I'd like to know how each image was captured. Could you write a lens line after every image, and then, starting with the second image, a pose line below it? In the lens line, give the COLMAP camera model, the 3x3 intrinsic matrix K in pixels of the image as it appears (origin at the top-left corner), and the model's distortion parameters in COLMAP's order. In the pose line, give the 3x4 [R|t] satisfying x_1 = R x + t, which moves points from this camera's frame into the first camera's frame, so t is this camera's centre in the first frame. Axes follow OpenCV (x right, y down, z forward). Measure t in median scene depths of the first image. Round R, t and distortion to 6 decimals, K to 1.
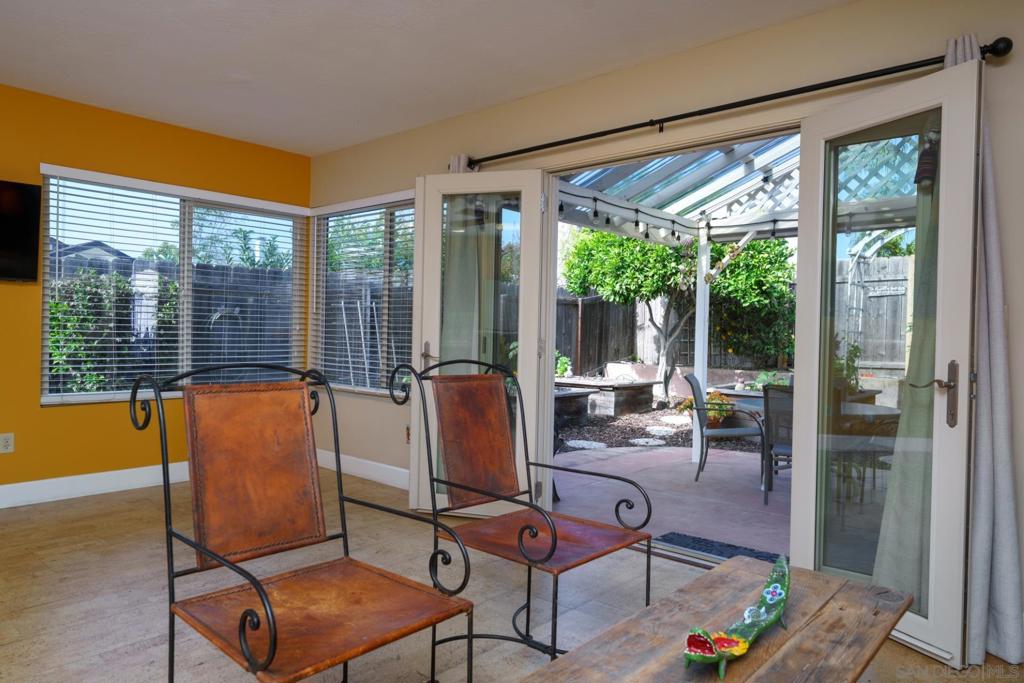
lens RADIAL K [[676.5, 0, 519.2], [0, 676.5, 347.4], [0, 0, 1]] dist [0.003062, -0.000106]
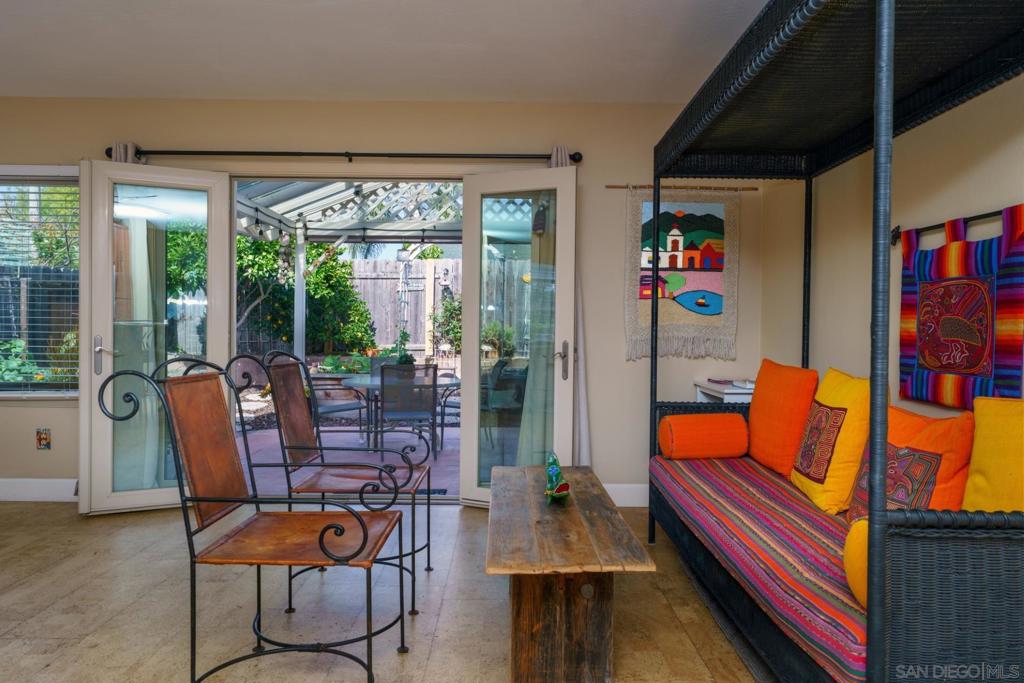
lens RADIAL K [[676.5, 0, 513.4], [0, 676.5, 340.4], [0, 0, 1]] dist [0.003062, -0.000106]
pose [[0.748883, -0.023602, 0.662282, -0.218300], [0.017630, 0.999721, 0.015692, -0.003741], [-0.662468, -0.000076, 0.749090, -0.069183]]
